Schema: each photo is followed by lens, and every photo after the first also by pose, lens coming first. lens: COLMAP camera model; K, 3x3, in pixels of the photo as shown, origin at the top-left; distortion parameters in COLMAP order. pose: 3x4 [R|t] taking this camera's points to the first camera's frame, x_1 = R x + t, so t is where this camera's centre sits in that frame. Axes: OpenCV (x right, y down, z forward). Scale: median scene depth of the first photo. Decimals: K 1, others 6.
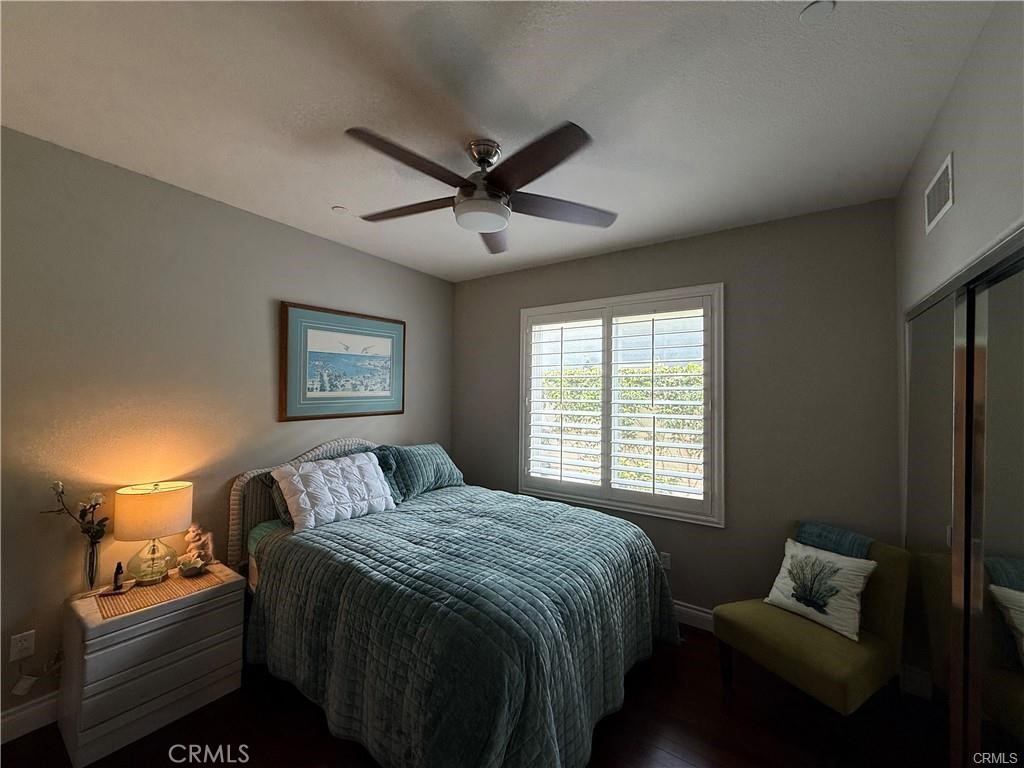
lens RADIAL K [[409.1, 0, 512.5], [0, 409.1, 387.4], [0, 0, 1]] dist [0.001043, -0.000480]
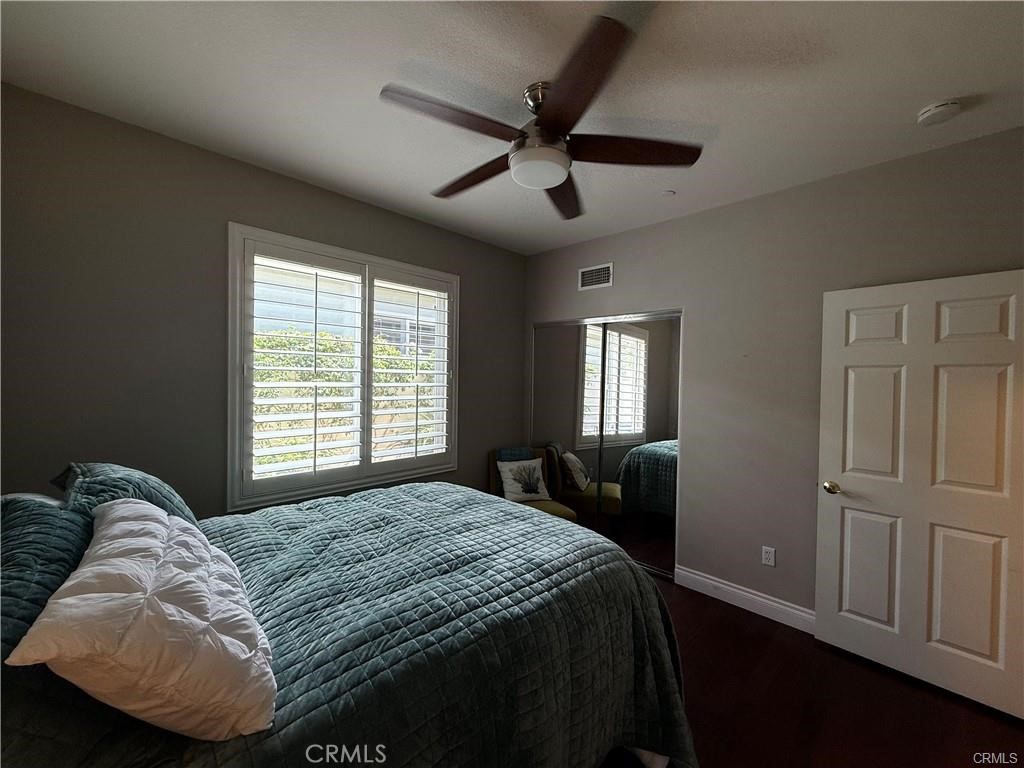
lens RADIAL K [[409.1, 0, 511.5], [0, 409.1, 381.8], [0, 0, 1]] dist [0.001043, -0.000480]
pose [[0.177375, -0.021504, 0.983908, -0.603785], [-0.036371, 0.998935, 0.028389, 0.022615], [-0.983471, -0.040821, 0.176404, 0.527064]]
